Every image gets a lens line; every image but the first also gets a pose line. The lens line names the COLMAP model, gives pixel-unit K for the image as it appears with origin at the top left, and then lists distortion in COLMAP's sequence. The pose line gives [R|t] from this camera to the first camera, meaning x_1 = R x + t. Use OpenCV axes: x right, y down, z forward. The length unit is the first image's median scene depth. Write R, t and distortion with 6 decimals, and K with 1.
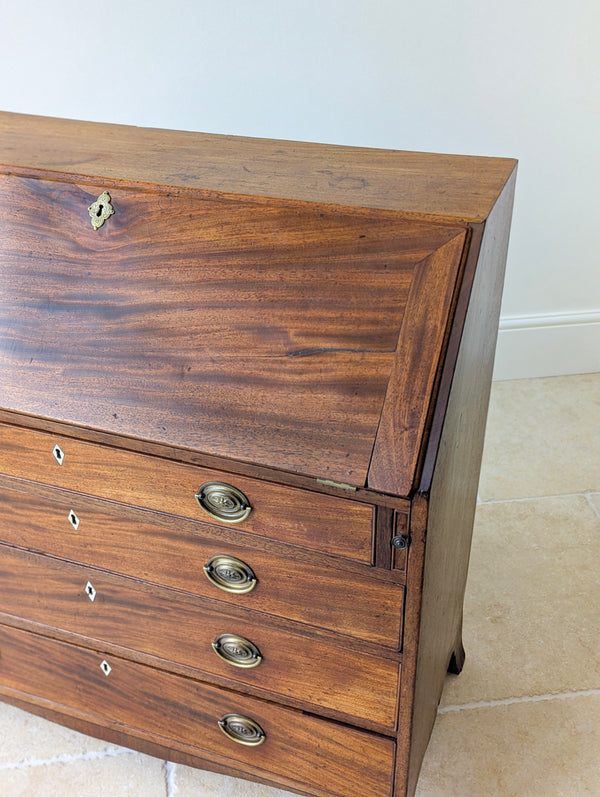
lens RADIAL K [[858.3, 0, 310.4], [0, 858.3, 413.5], [0, 0, 1]] dist [0.033380, 0.000000]
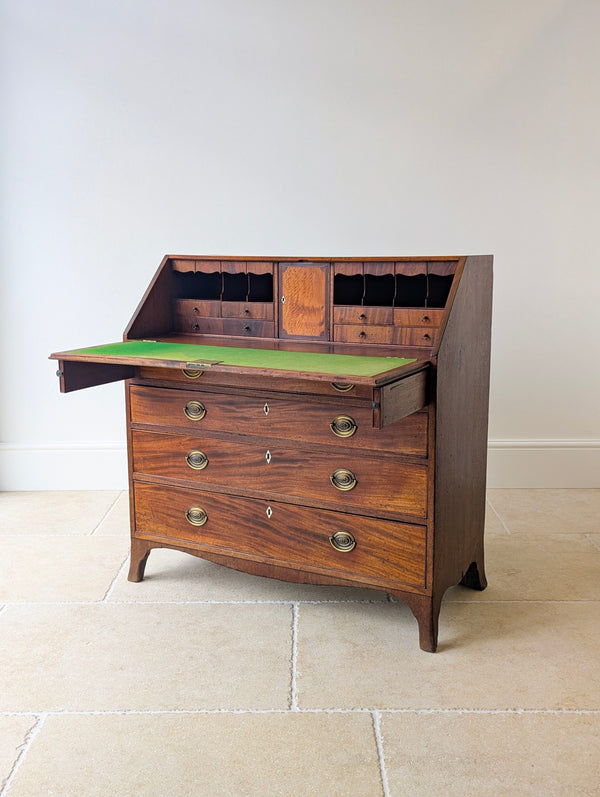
lens RADIAL K [[858.3, 0, 303.6], [0, 858.3, 398.5], [0, 0, 1]] dist [0.033380, 0.000000]
pose [[0.989649, 0.028940, -0.140559, 0.087194], [-0.081385, 0.919896, -0.383623, 0.832325], [0.118197, 0.391092, 0.912730, -0.793470]]
